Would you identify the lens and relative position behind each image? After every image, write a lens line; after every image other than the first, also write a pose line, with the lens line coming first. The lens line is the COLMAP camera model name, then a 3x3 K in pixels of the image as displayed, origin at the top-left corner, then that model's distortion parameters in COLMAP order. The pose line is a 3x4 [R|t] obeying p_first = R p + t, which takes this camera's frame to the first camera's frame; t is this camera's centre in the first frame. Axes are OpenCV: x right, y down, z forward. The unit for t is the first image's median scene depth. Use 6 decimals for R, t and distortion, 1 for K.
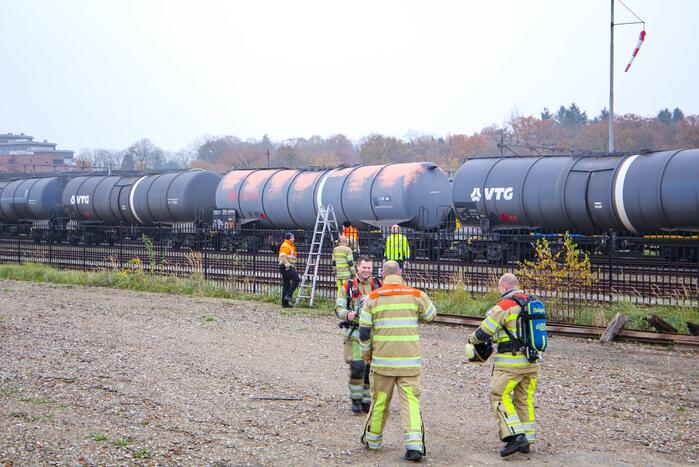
lens RADIAL K [[1212.4, 0, 349.5], [0, 1212.4, 233.5], [0, 0, 1]] dist [0.188750, 0.027904]
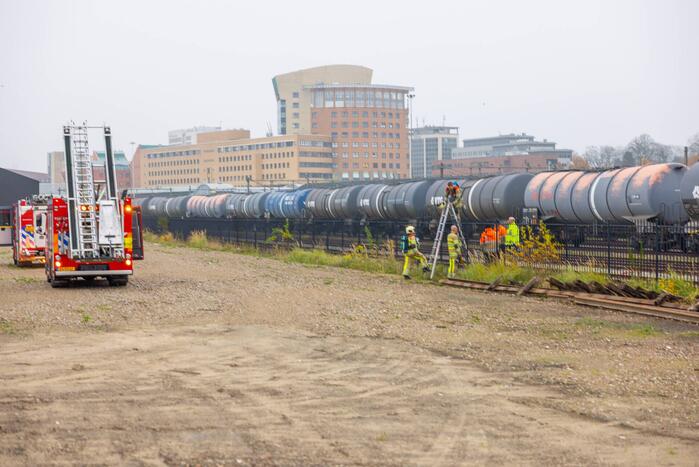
lens RADIAL K [[1338.9, 0, 349.5], [0, 1338.9, 233.5], [0, 0, 1]] dist [0.030549, 0.124983]
pose [[0.913733, 0.000764, -0.406315, 0.281976], [-0.001830, 0.999996, -0.002234, 0.008012], [0.406312, 0.002785, 0.913730, -0.221278]]
